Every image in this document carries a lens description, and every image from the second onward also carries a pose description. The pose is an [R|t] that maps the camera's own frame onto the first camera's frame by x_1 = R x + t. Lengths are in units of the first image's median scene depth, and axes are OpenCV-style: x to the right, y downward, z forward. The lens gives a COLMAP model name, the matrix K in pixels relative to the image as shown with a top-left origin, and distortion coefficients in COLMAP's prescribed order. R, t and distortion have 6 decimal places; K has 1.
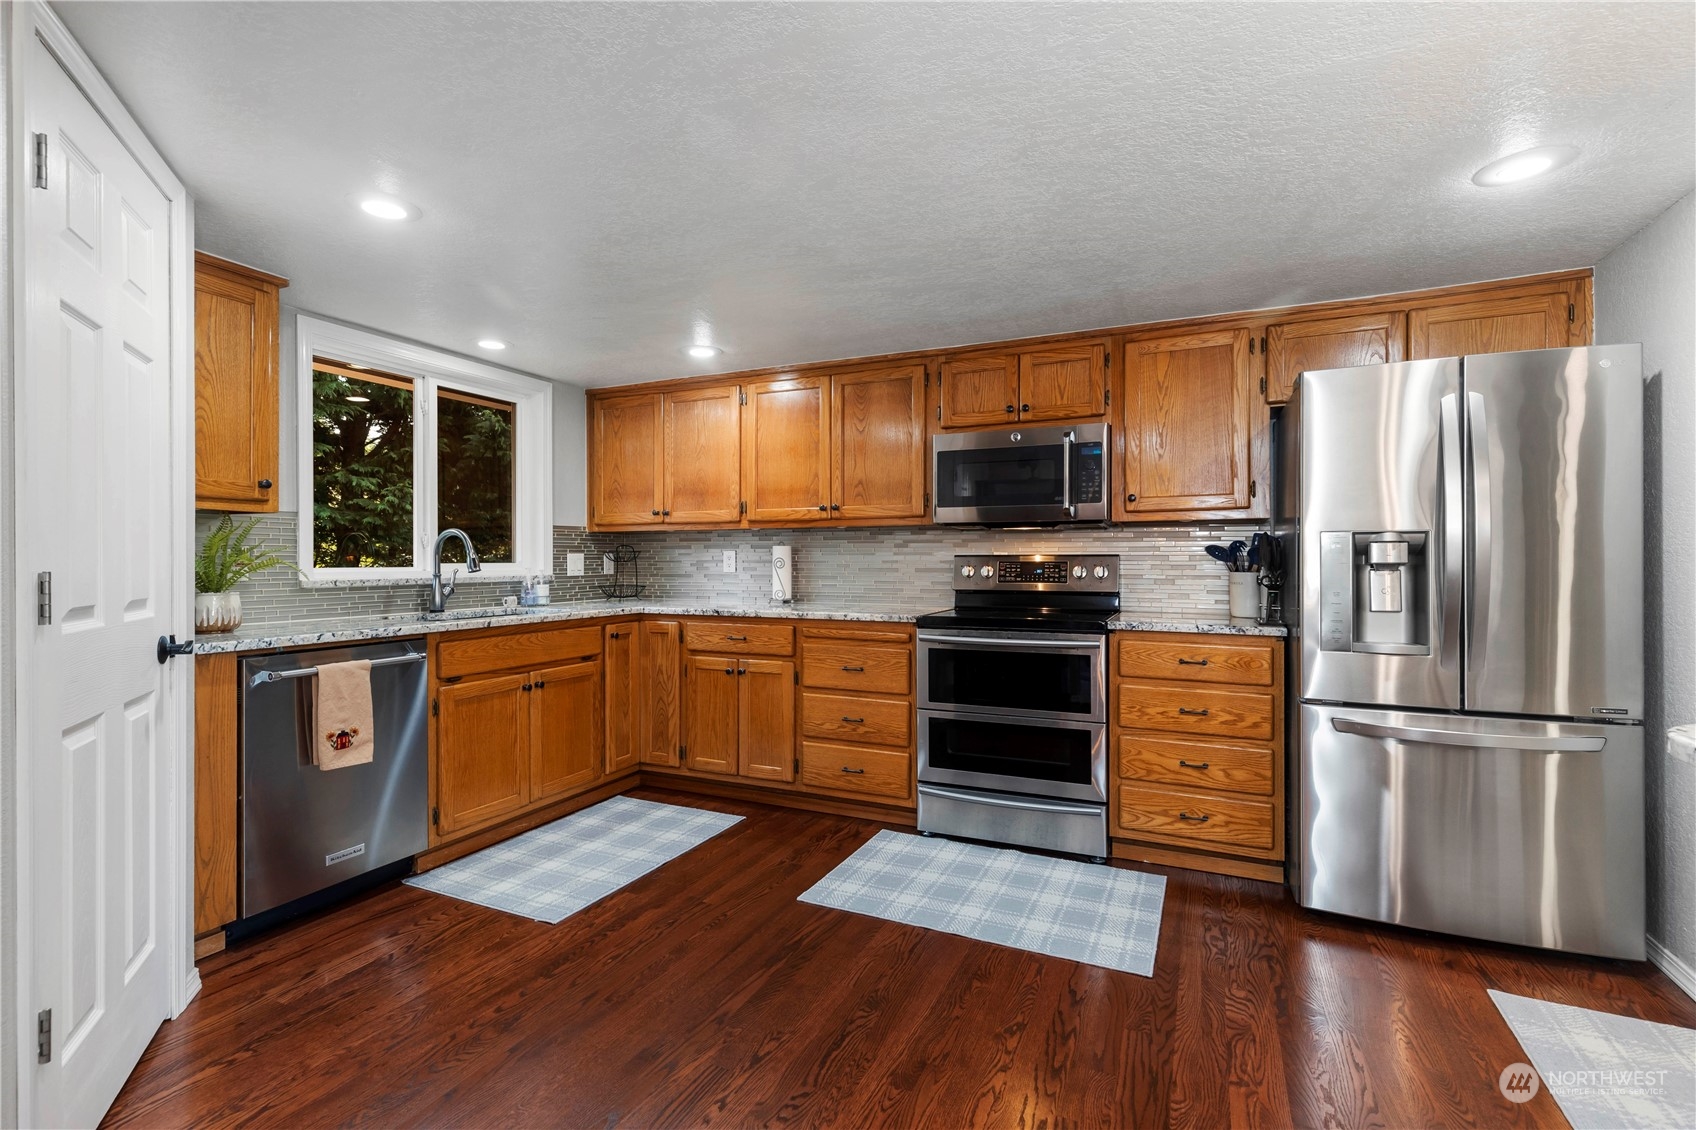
lens RADIAL K [[777.9, 0, 845.5], [0, 777.9, 564.5], [0, 0, 1]] dist [0.002954, -0.000131]
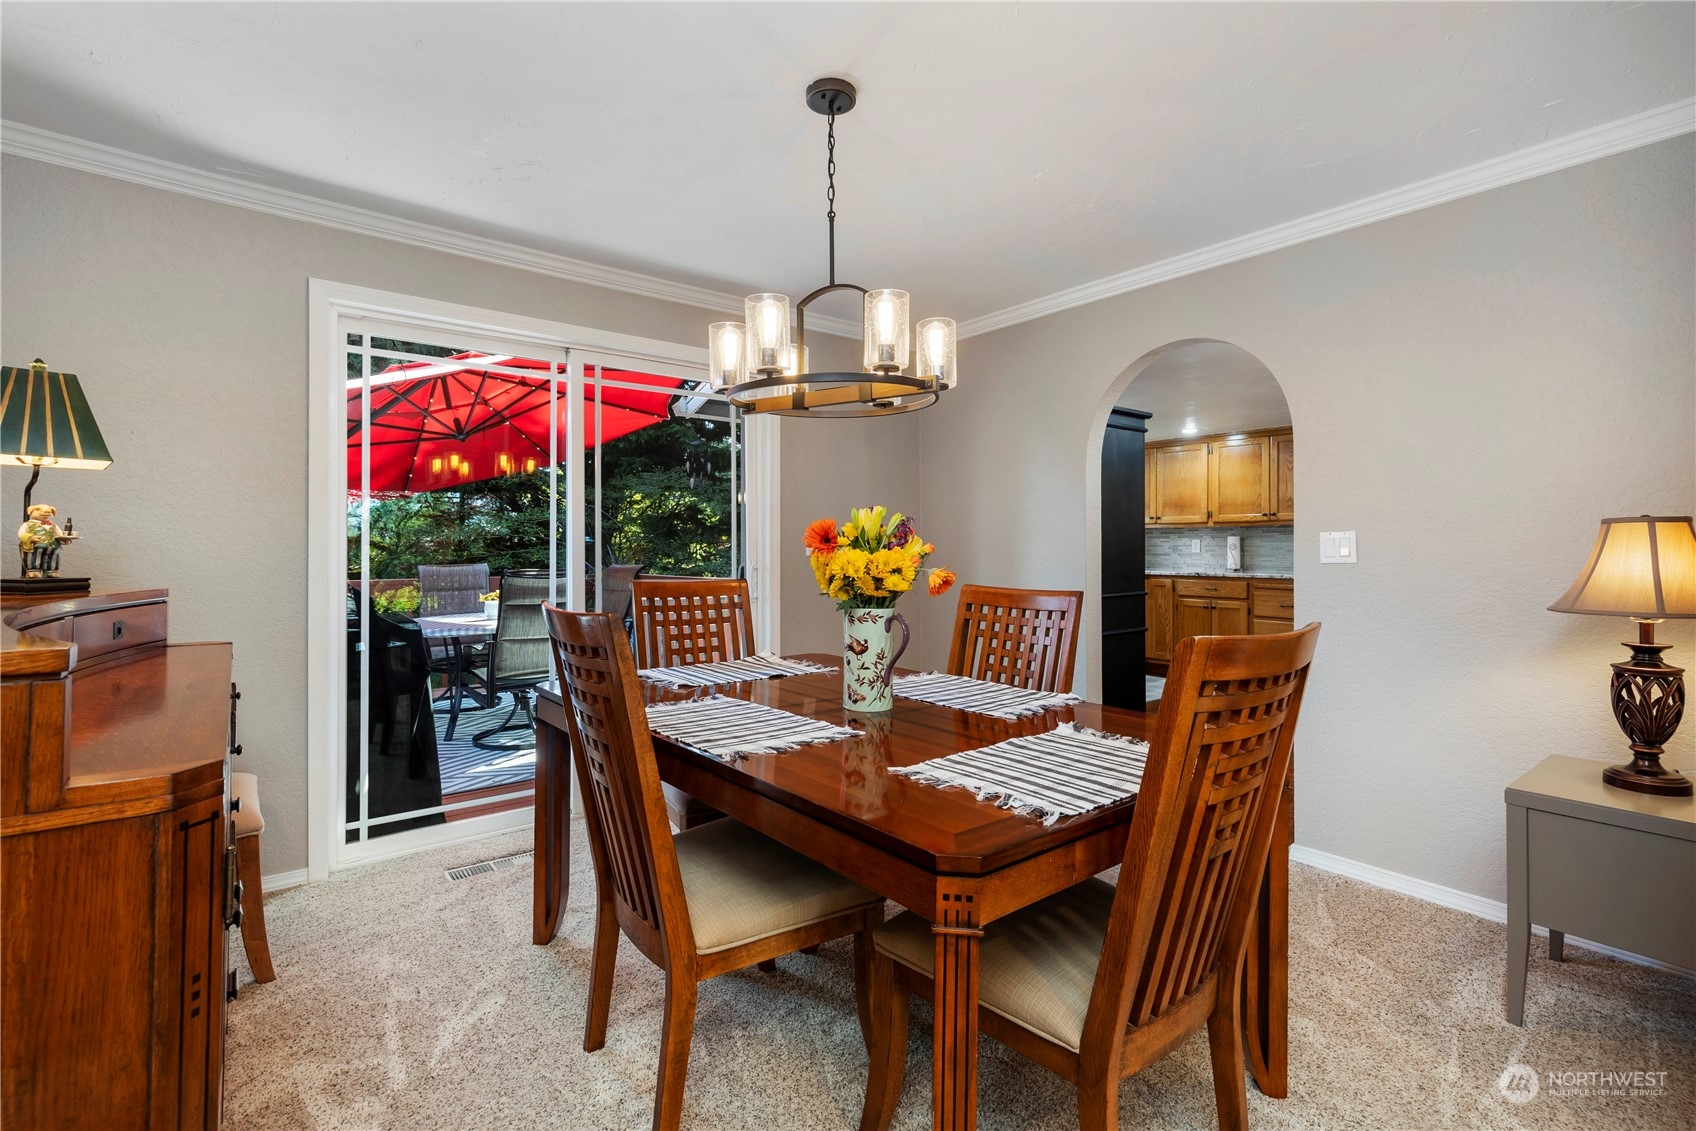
lens RADIAL K [[777.9, 0, 848.7], [0, 777.9, 552.9], [0, 0, 1]] dist [0.002954, -0.000131]
pose [[0.895721, 0.004628, -0.444592, -0.082590], [-0.004363, 0.999989, 0.001620, 0.012321], [0.444595, 0.000489, 0.895732, -0.892396]]
